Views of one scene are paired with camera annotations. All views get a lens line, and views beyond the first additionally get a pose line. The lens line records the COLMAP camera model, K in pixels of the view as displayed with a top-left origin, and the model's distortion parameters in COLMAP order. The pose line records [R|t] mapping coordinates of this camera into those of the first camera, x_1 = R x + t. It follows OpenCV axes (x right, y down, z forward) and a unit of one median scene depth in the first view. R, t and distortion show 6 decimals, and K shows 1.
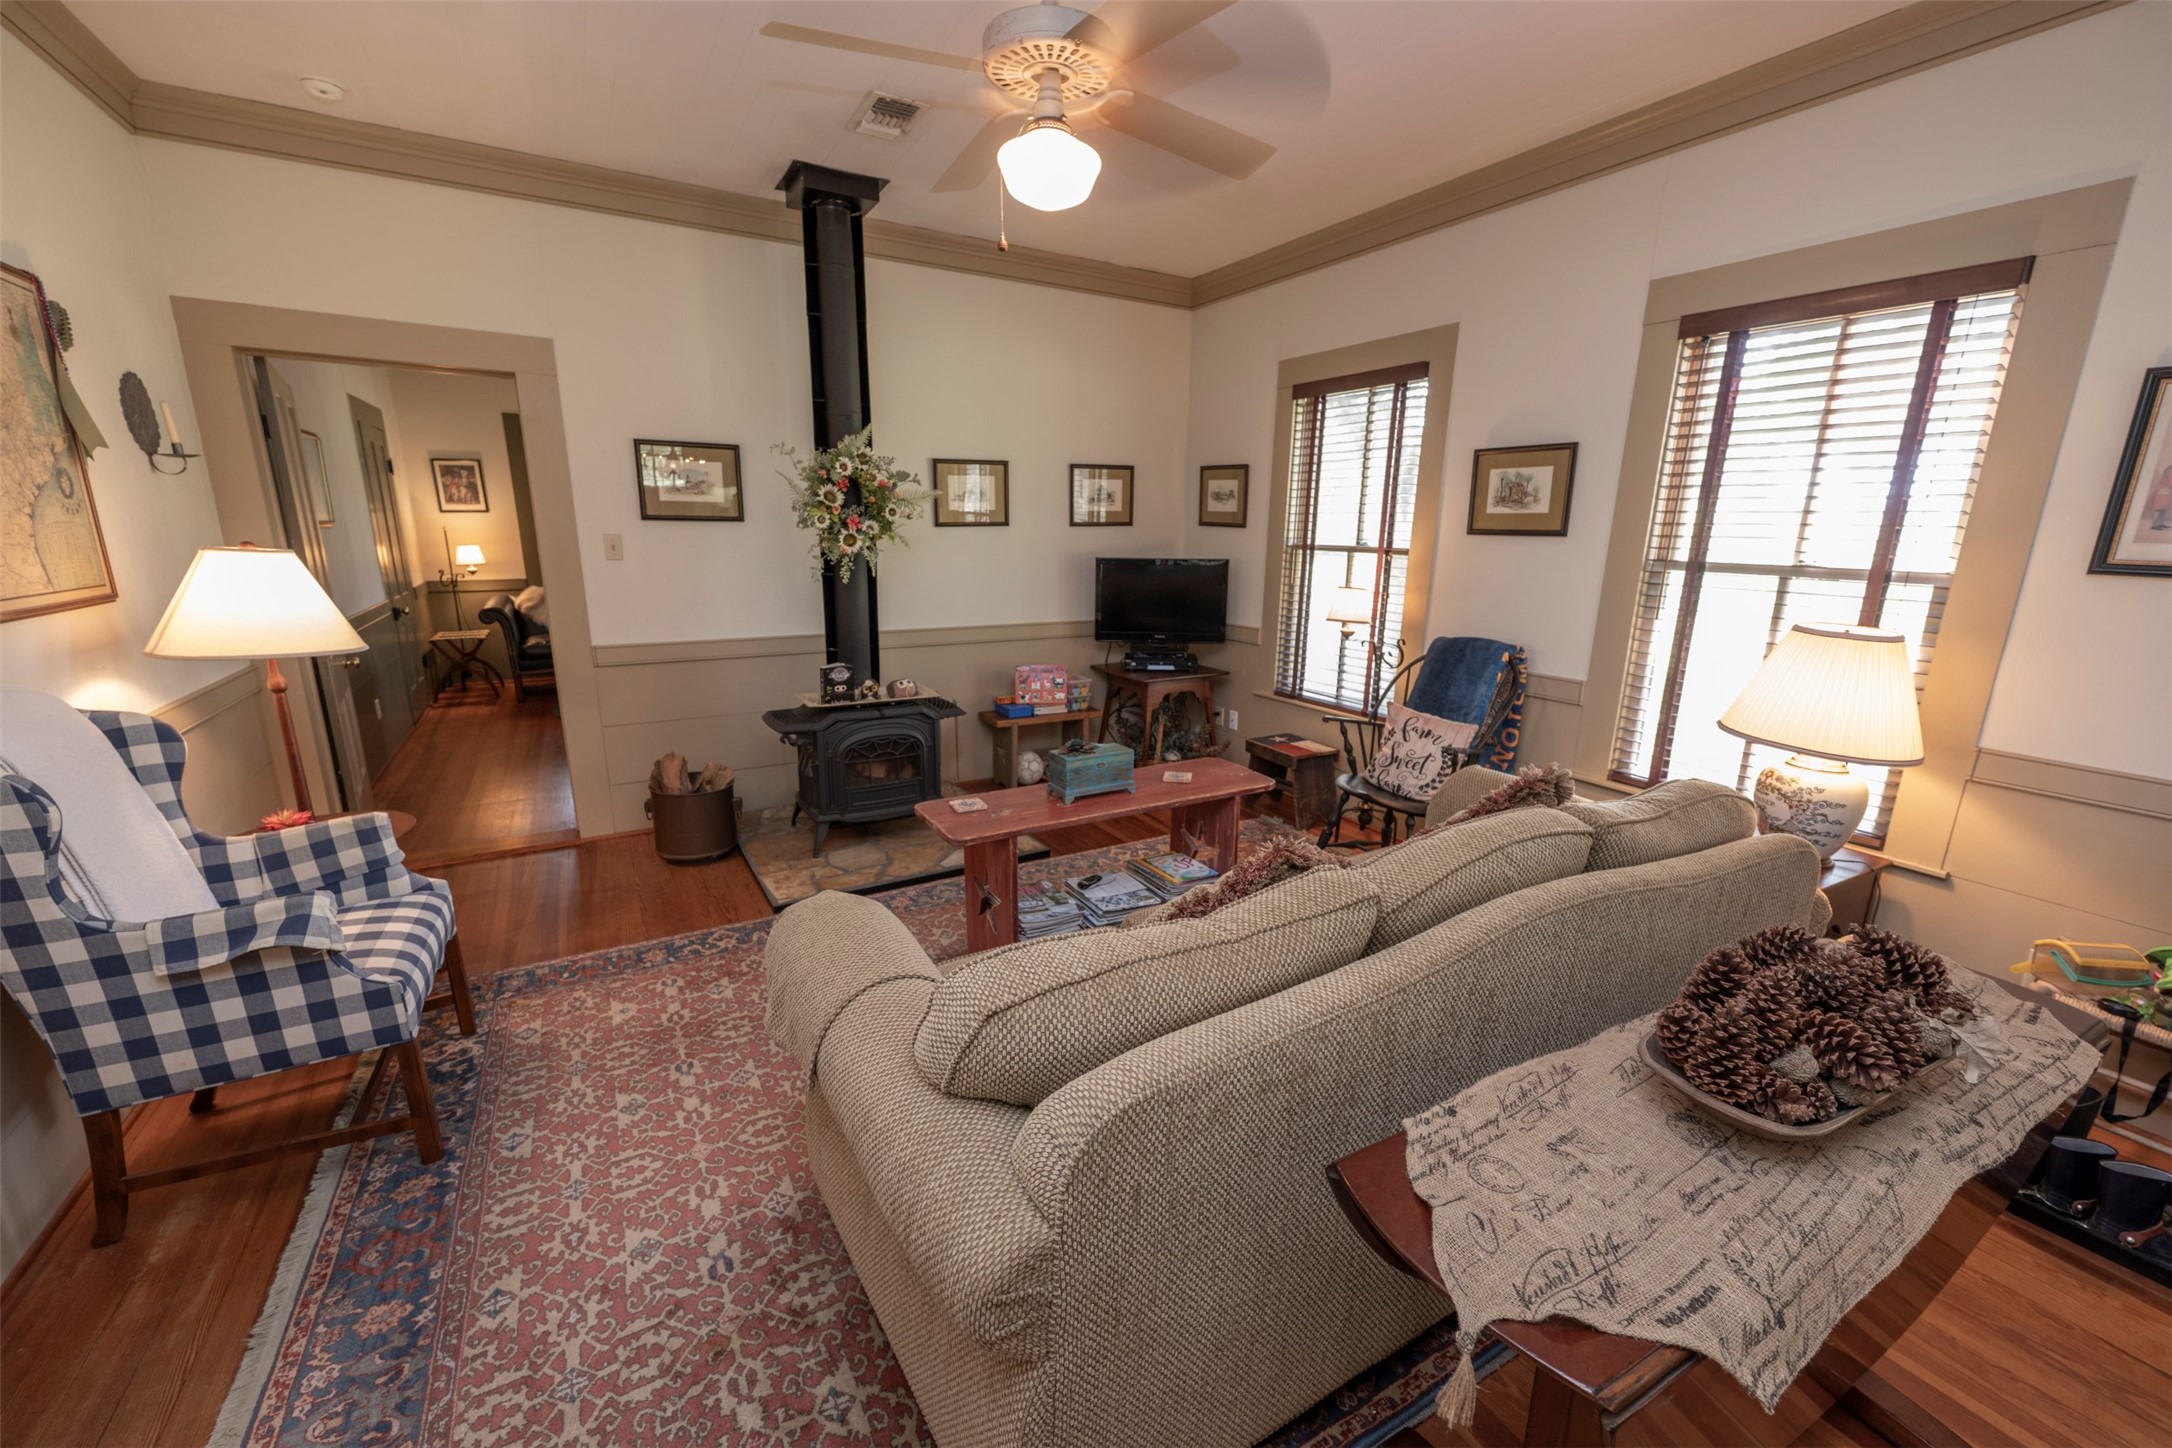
lens RADIAL K [[854.5, 0, 1087.3], [0, 854.5, 732.5], [0, 0, 1]] dist [0.001918, 0.000434]
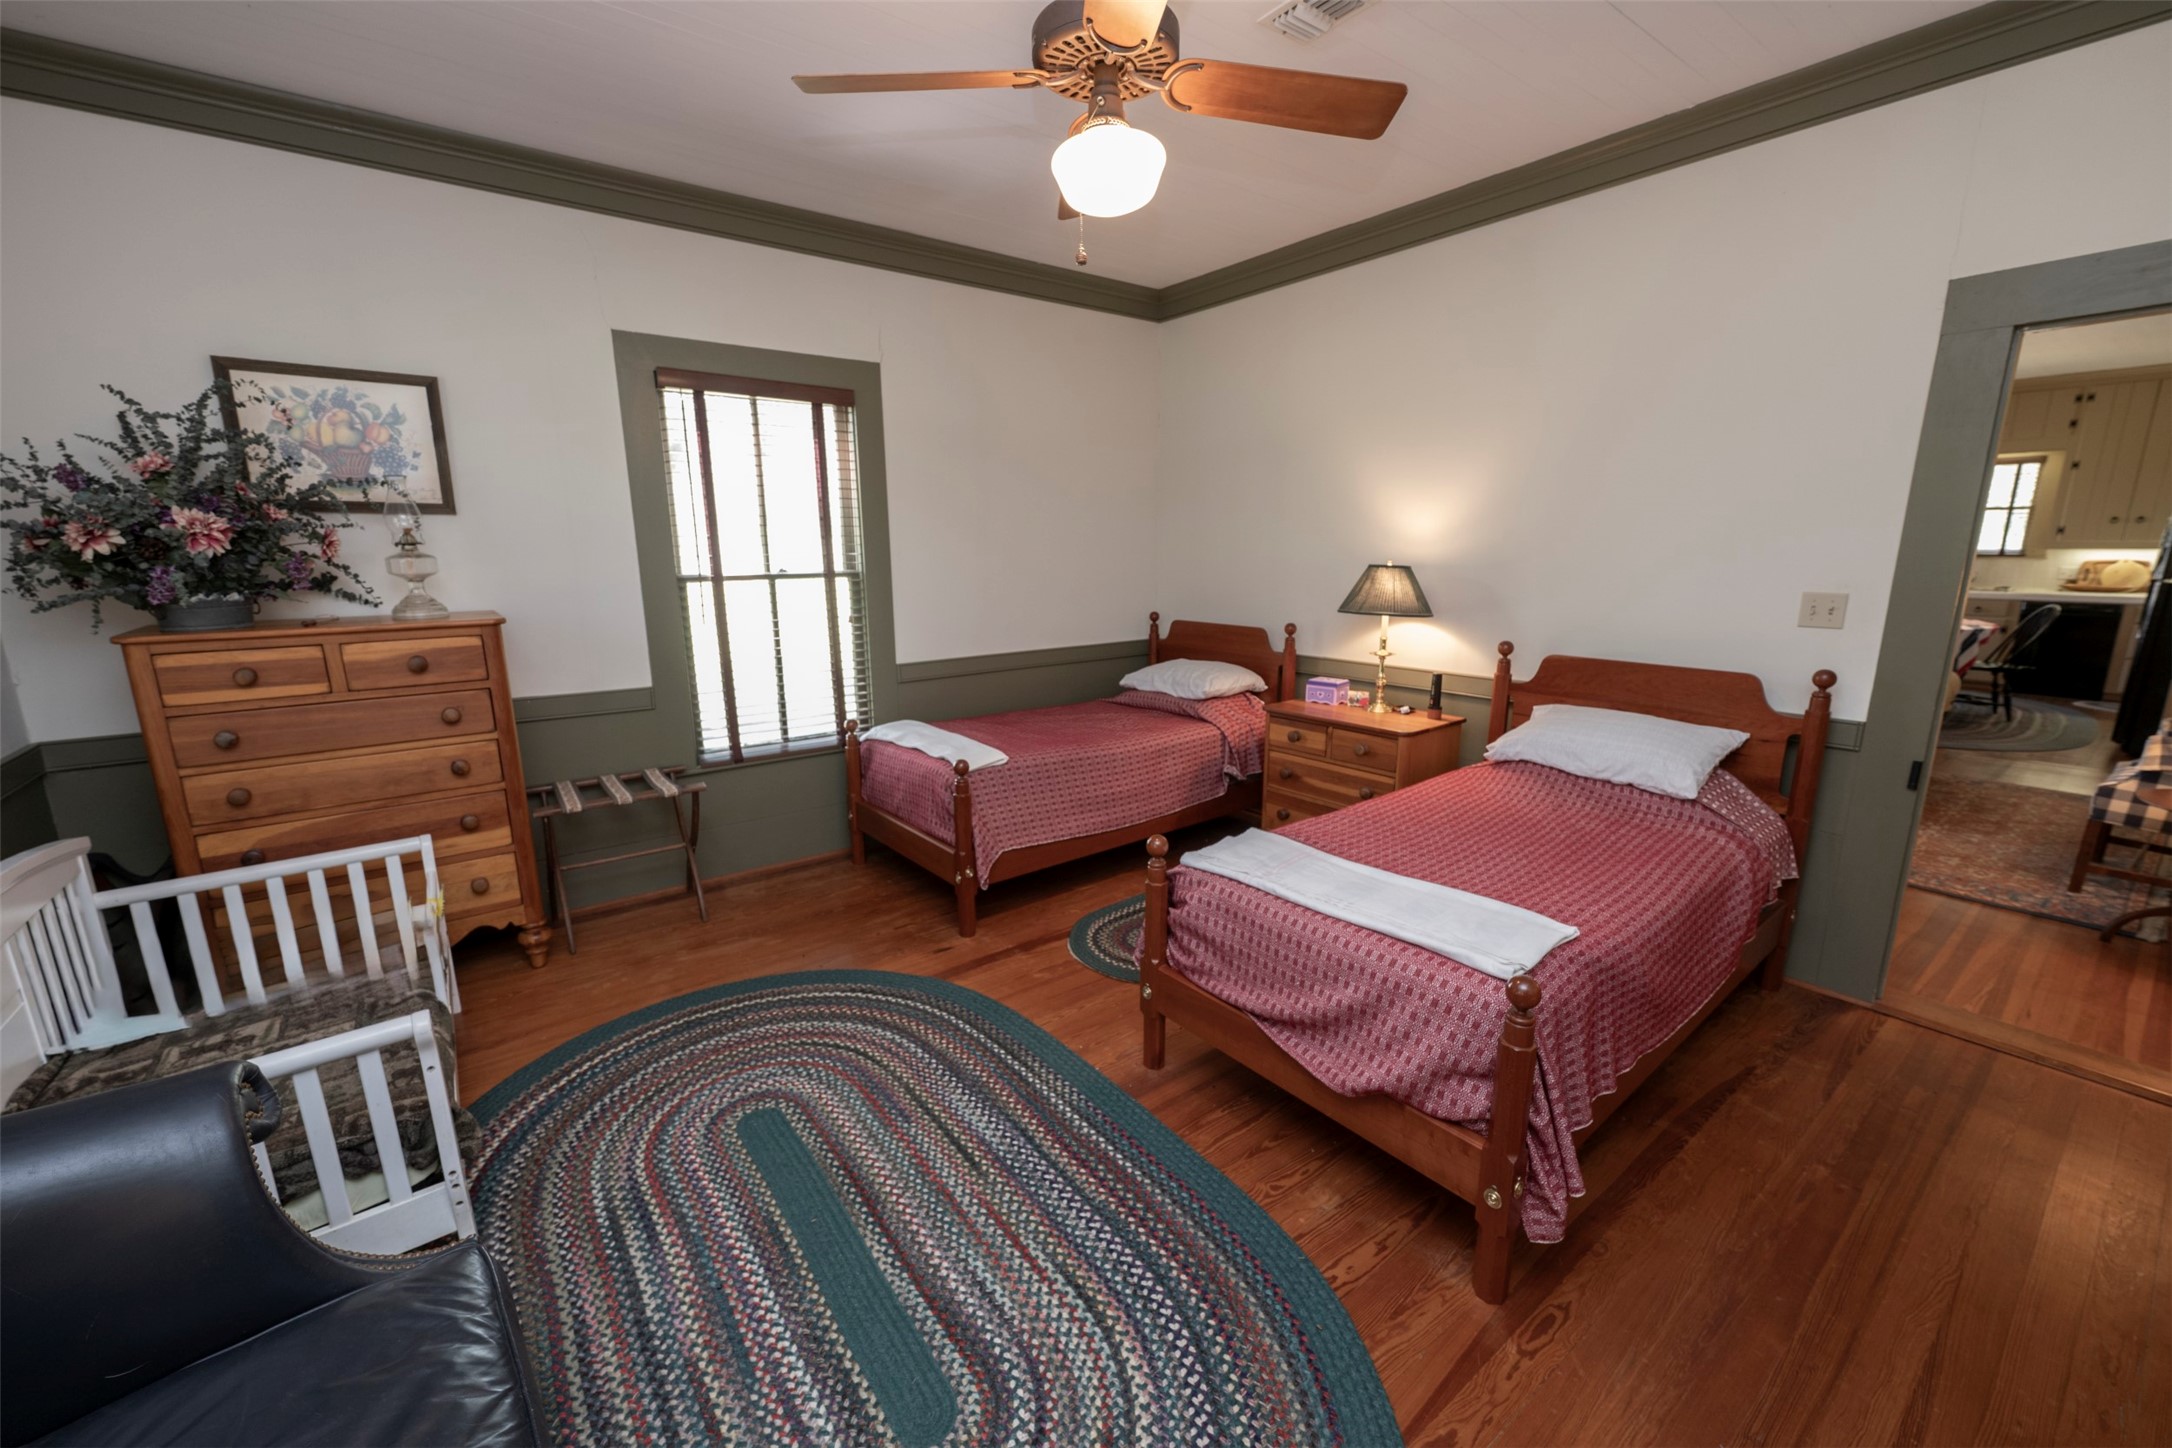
lens RADIAL K [[854.5, 0, 1065.3], [0, 854.5, 723.0], [0, 0, 1]] dist [0.001918, 0.000434]
pose [[-0.108408, -0.222533, 0.968879, -0.771334], [0.250846, 0.936961, 0.243269, -0.264466], [-0.961938, 0.269411, -0.045752, 0.989809]]
